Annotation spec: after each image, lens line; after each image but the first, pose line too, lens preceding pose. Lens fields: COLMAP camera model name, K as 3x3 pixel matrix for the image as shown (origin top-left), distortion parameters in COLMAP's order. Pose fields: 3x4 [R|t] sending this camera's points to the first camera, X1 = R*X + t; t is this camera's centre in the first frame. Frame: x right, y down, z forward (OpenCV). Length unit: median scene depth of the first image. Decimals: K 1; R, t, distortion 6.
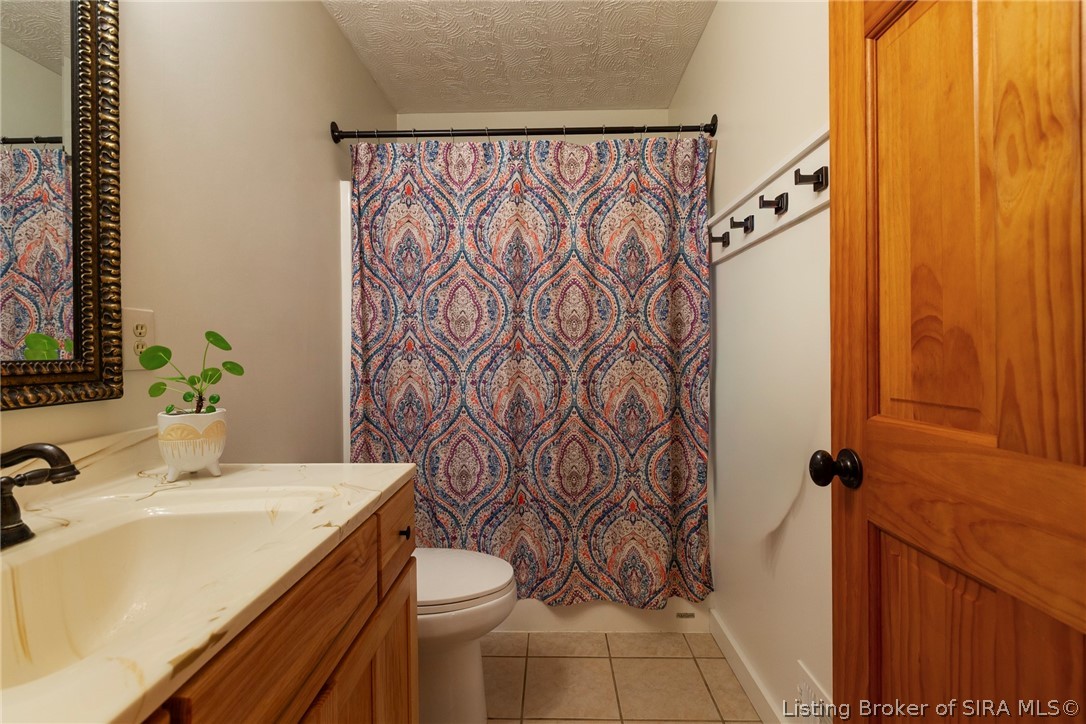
lens RADIAL K [[492.2, 0, 541.3], [0, 492.2, 351.5], [0, 0, 1]] dist [-0.002272, 0.000541]
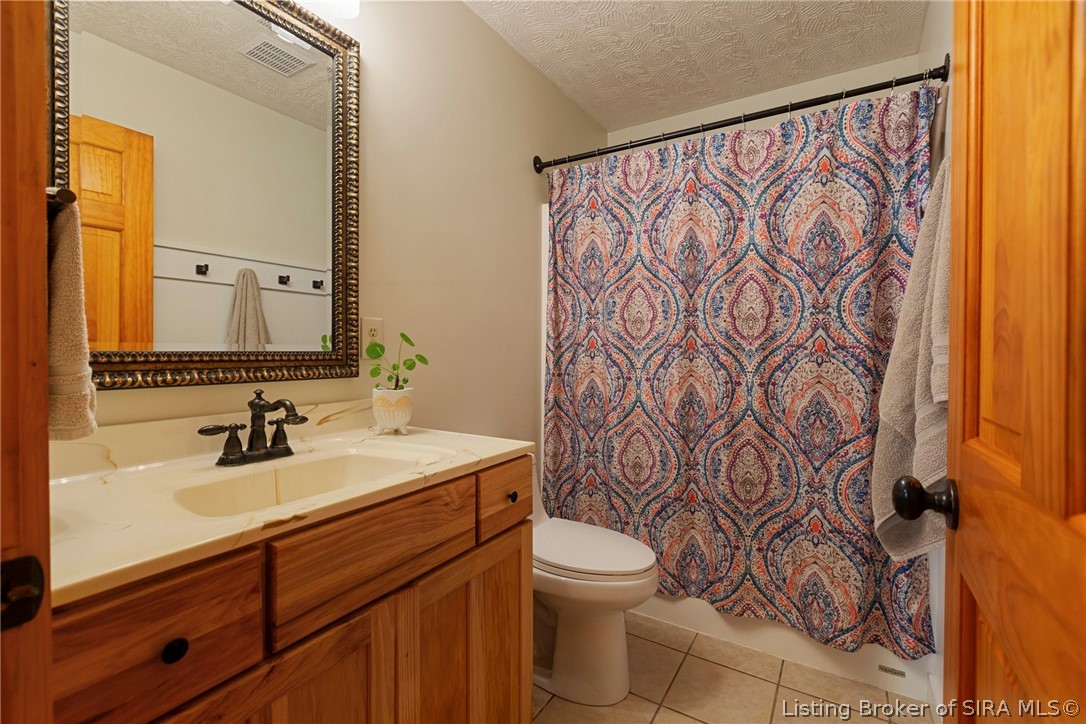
lens RADIAL K [[479.4, 0, 540.6], [0, 479.4, 352.6], [0, 0, 1]] dist [0.000673, 0.000294]
pose [[0.859680, 0.015597, -0.510595, 0.190984], [-0.012205, 0.999876, 0.009993, -0.001453], [0.510688, -0.002359, 0.859763, 0.003681]]
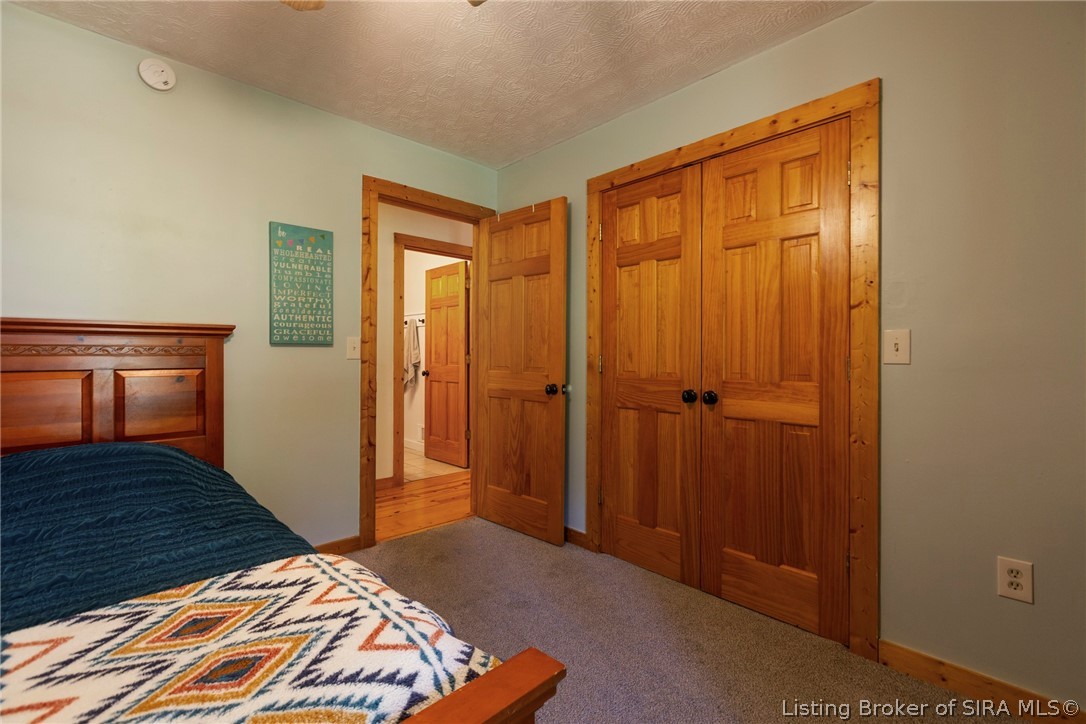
lens RADIAL K [[479.4, 0, 540.6], [0, 479.4, 352.6], [0, 0, 1]] dist [0.000673, 0.000294]
pose [[0.705335, 0.010057, 0.708803, -1.358861], [-0.005800, 0.999948, -0.008416, 0.008033], [-0.708851, 0.001825, 0.705356, -2.188109]]
